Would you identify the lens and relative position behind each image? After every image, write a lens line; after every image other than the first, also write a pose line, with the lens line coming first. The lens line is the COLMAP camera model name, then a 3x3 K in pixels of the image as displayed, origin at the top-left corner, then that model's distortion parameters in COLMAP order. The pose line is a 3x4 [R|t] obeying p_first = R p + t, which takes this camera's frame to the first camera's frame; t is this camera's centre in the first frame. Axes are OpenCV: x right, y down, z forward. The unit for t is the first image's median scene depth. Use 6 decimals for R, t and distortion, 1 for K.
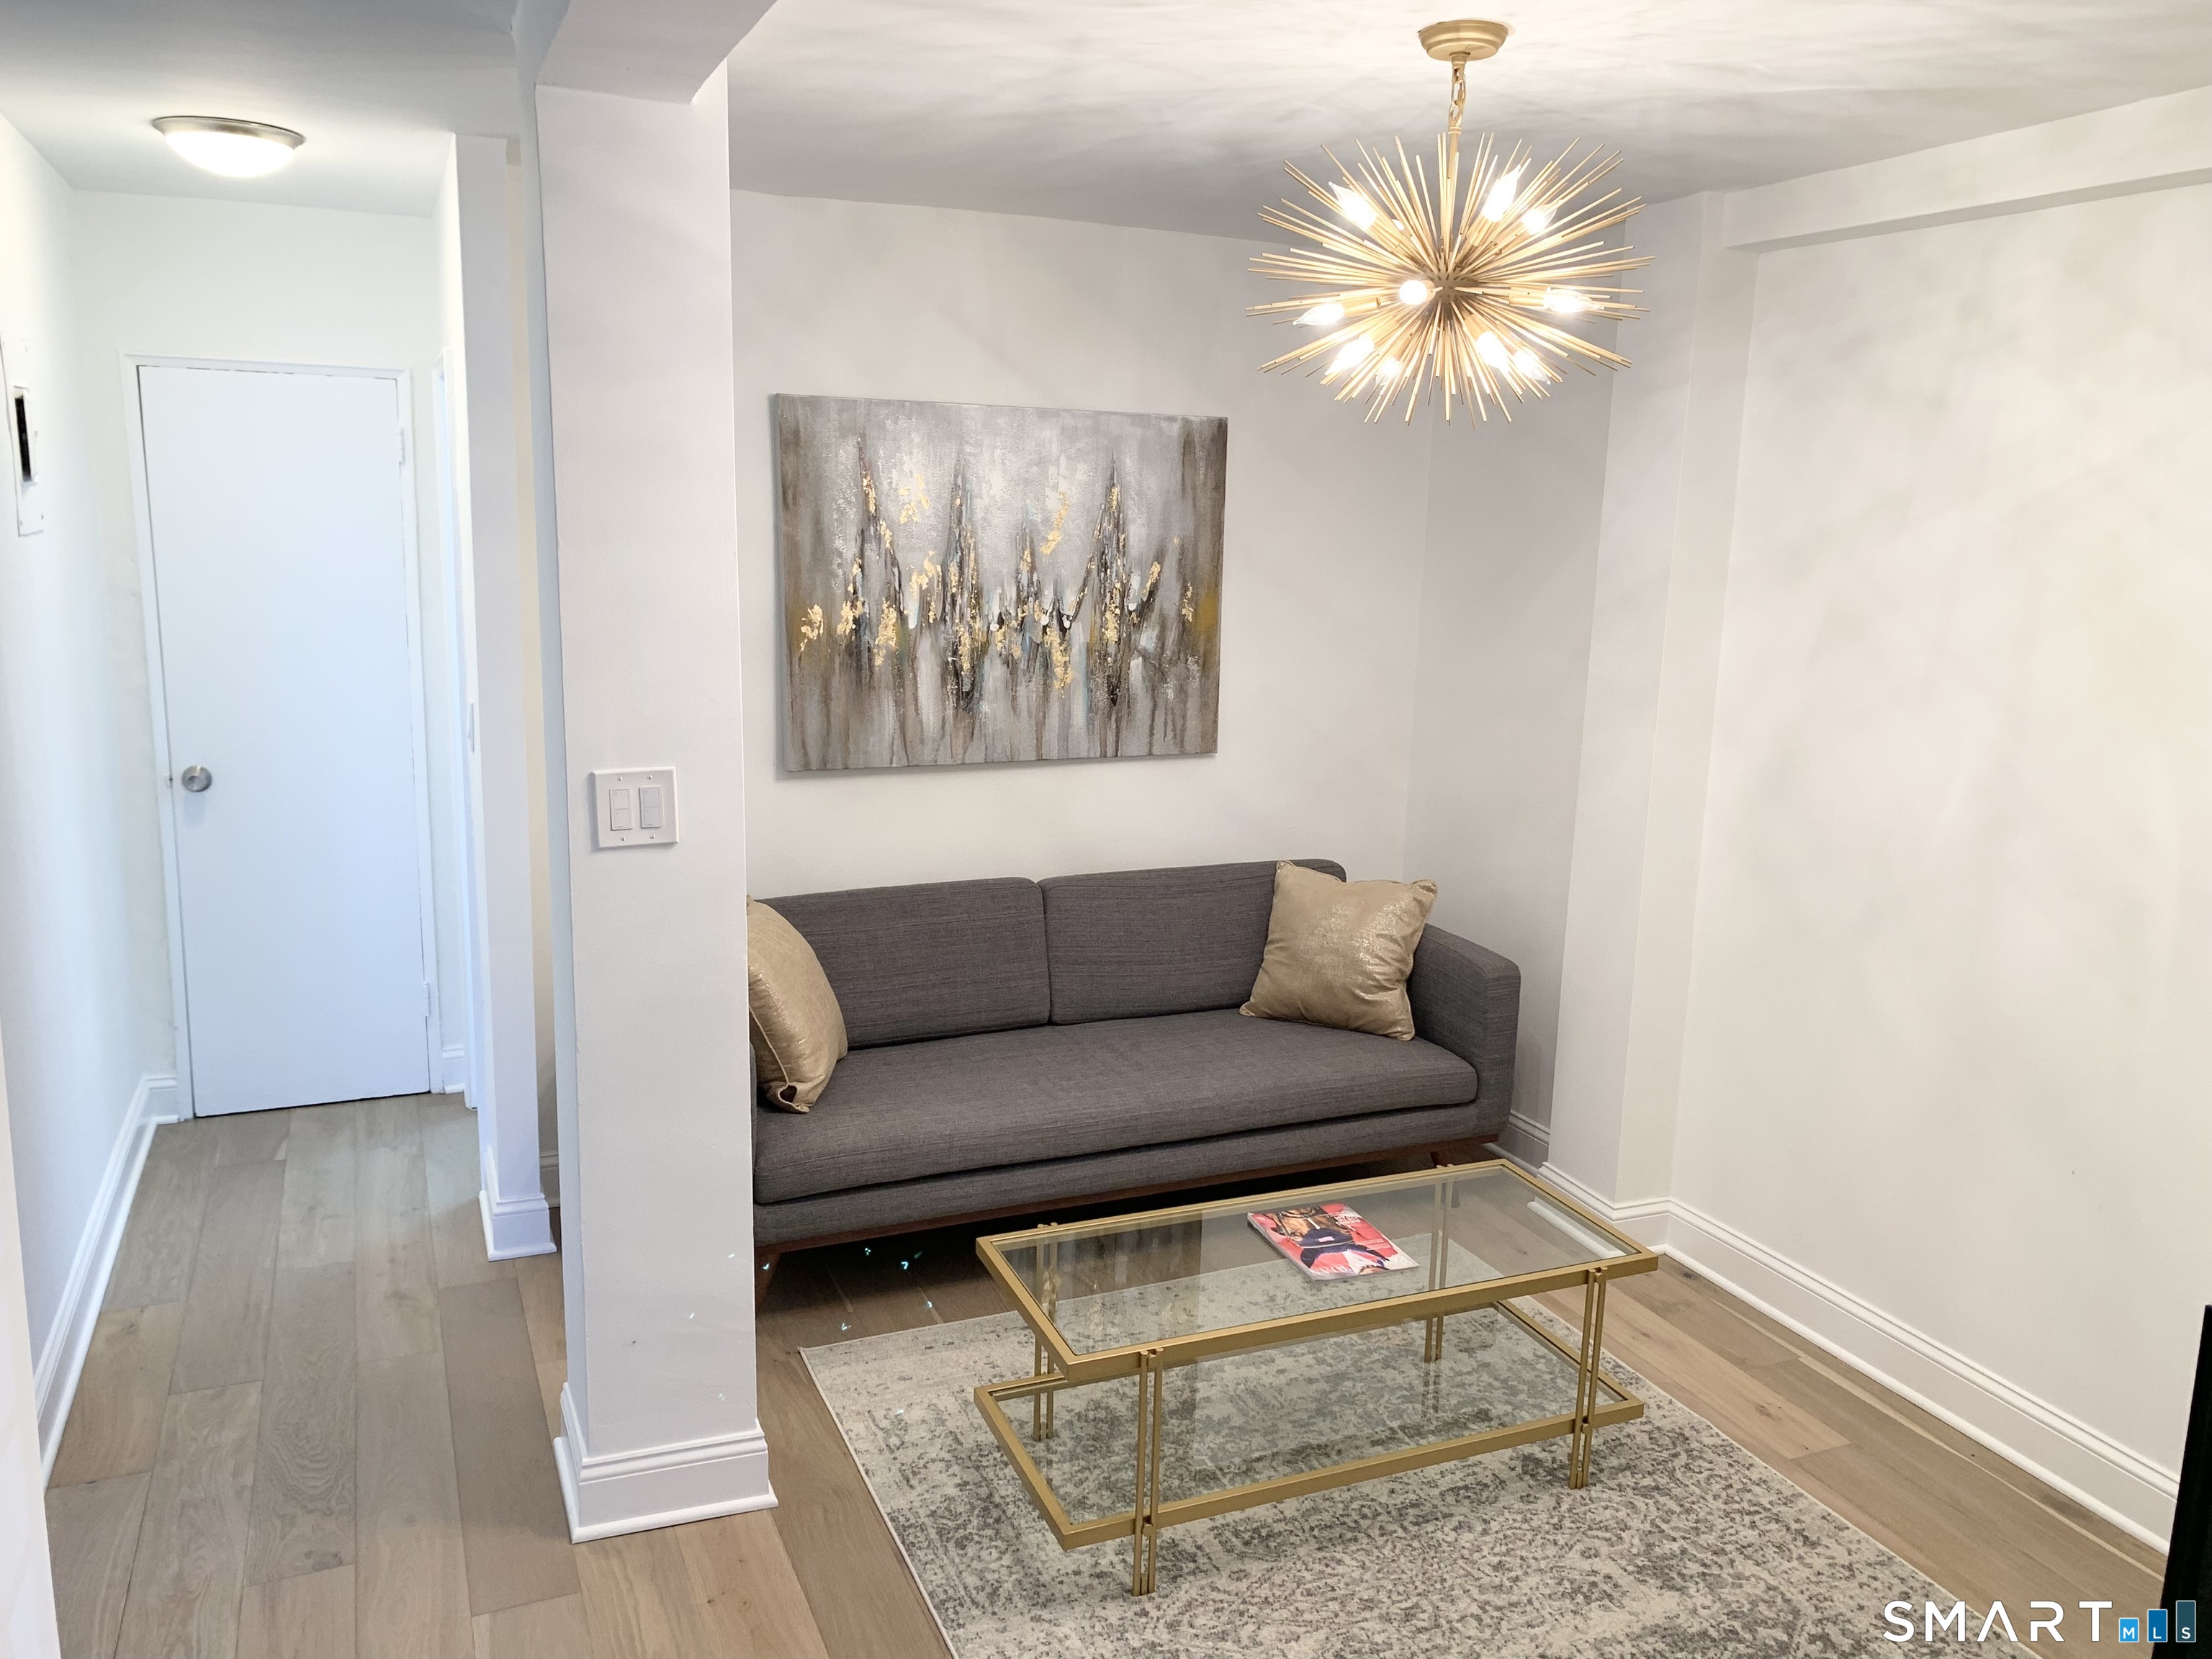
lens RADIAL K [[1714.0, 0, 1115.3], [0, 1714.0, 818.4], [0, 0, 1]] dist [0.070277, -0.115384]
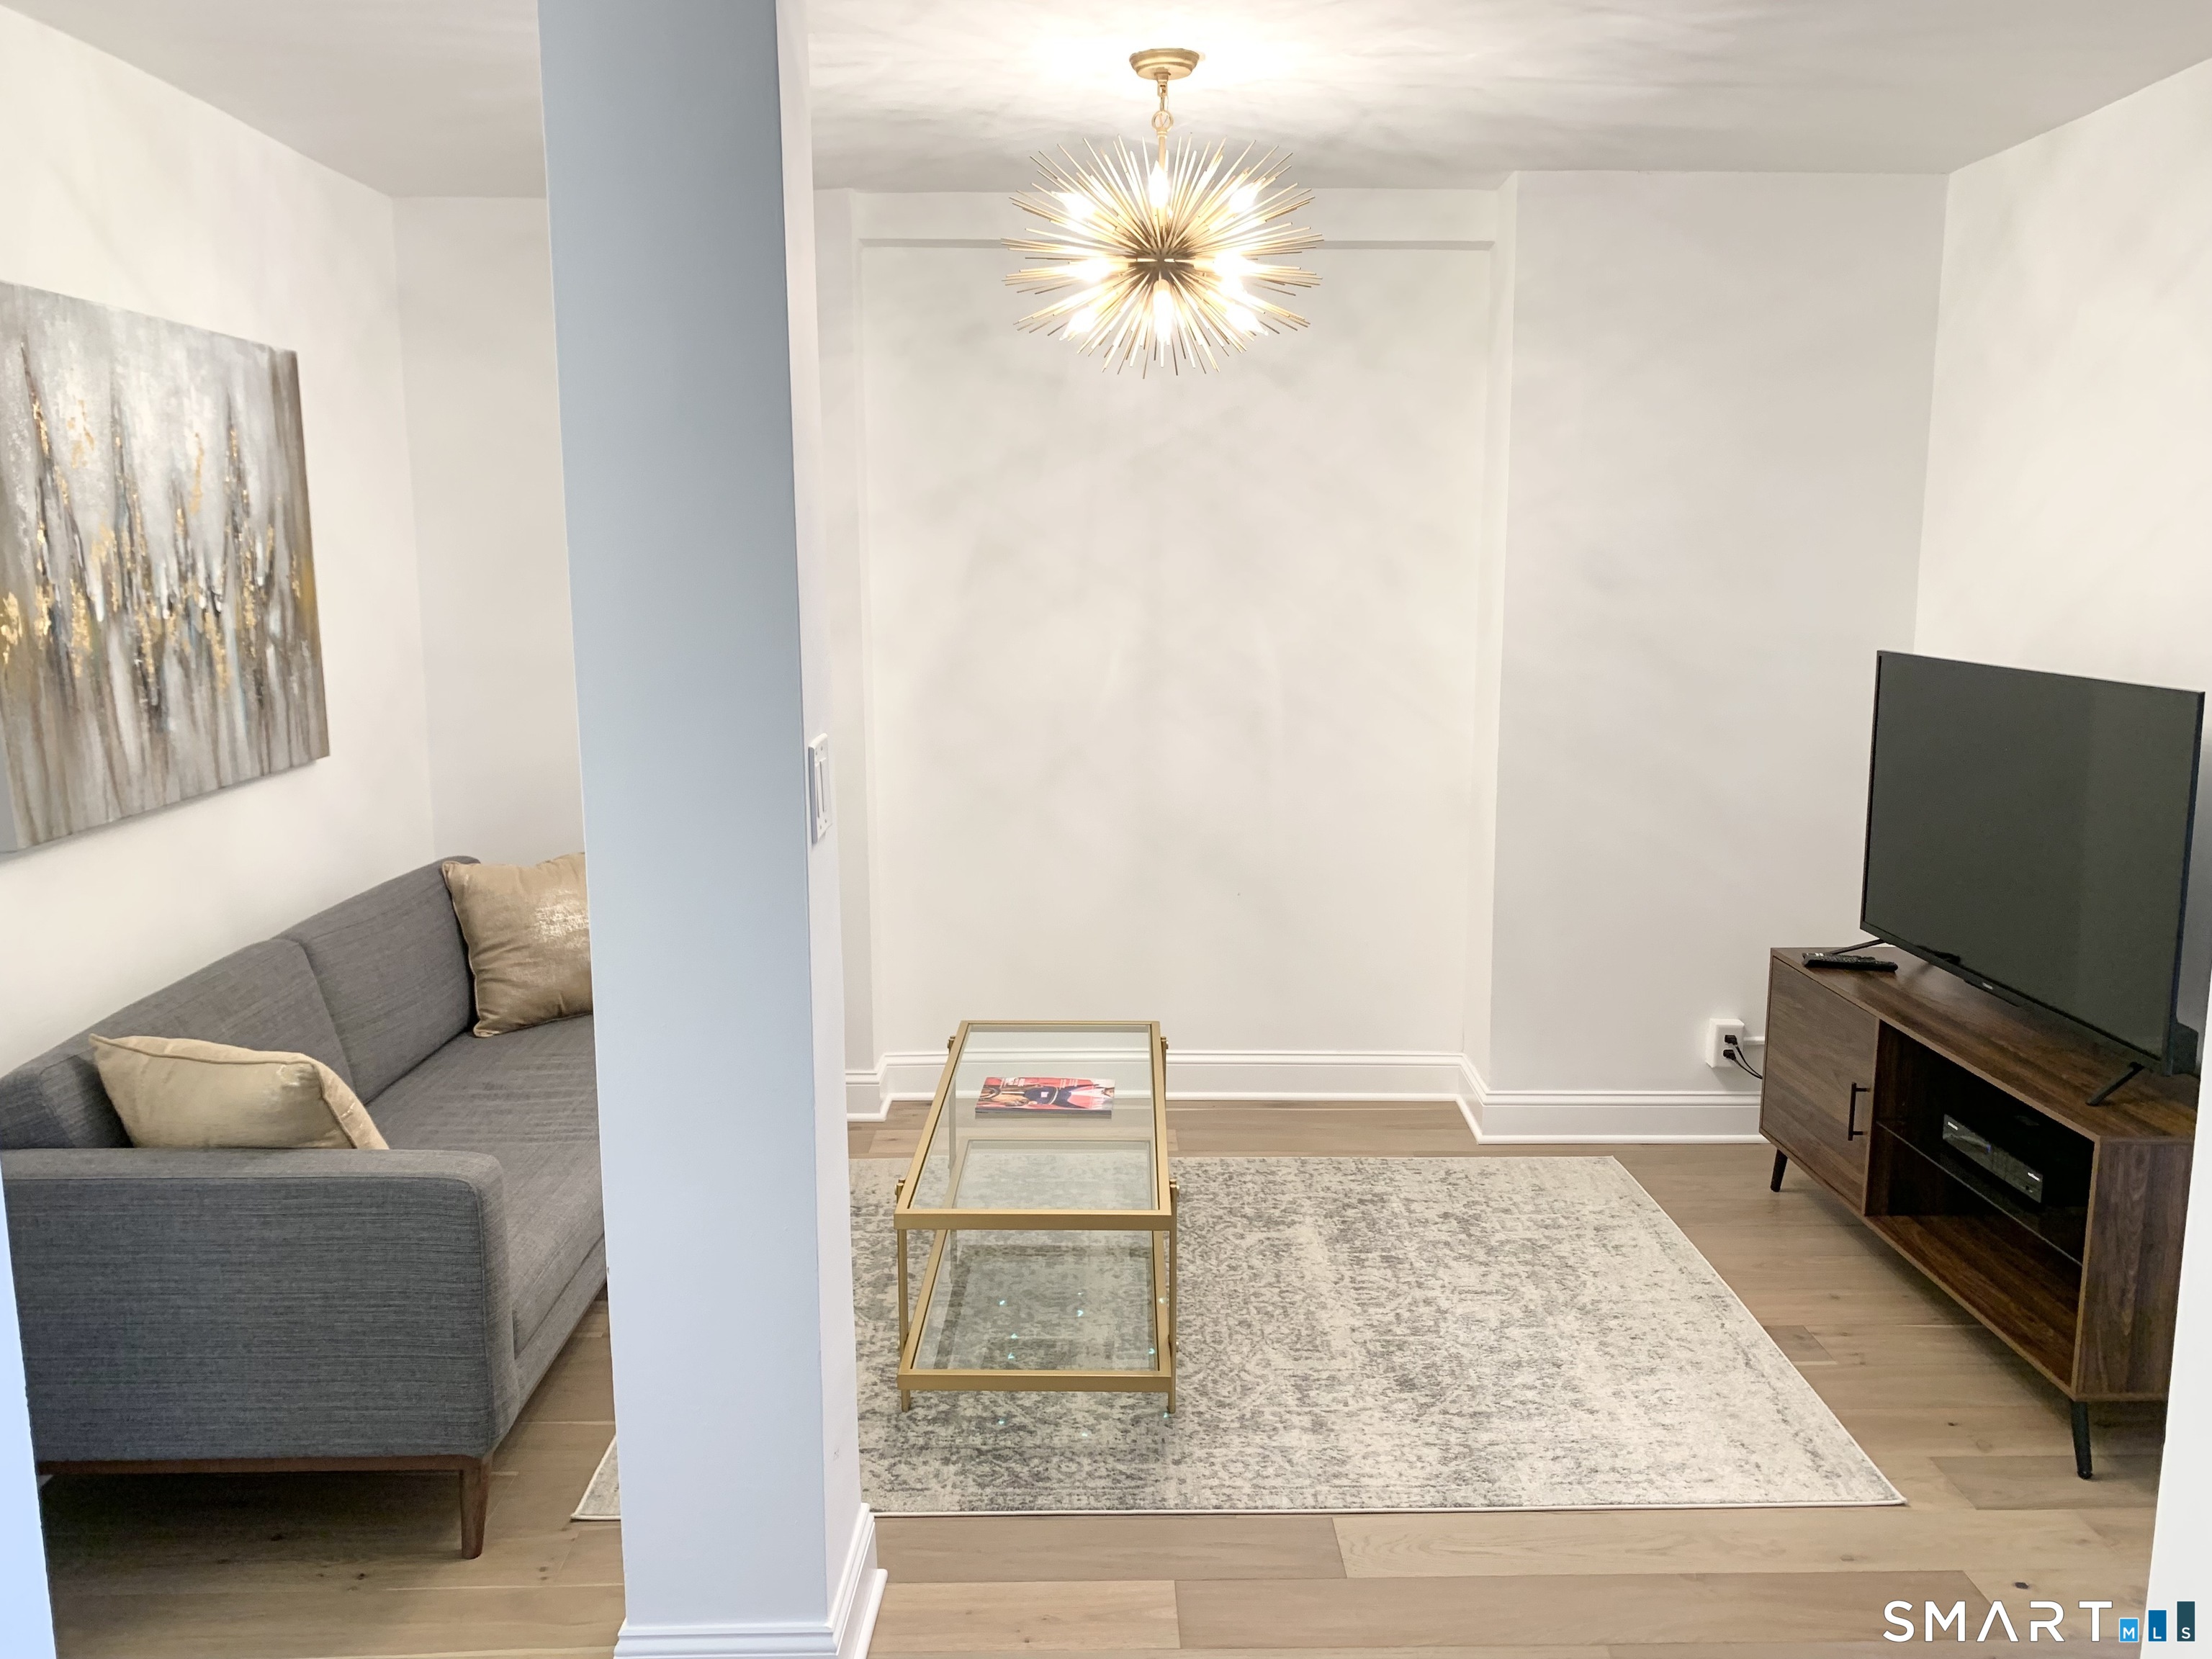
lens RADIAL K [[1714.0, 0, 1115.3], [0, 1714.0, 818.4], [0, 0, 1]] dist [0.070277, -0.115384]
pose [[0.372126, -0.172804, 0.911954, -0.616304], [0.181023, 0.977162, 0.111293, -0.035775], [-0.910359, 0.123669, 0.394909, 0.354731]]
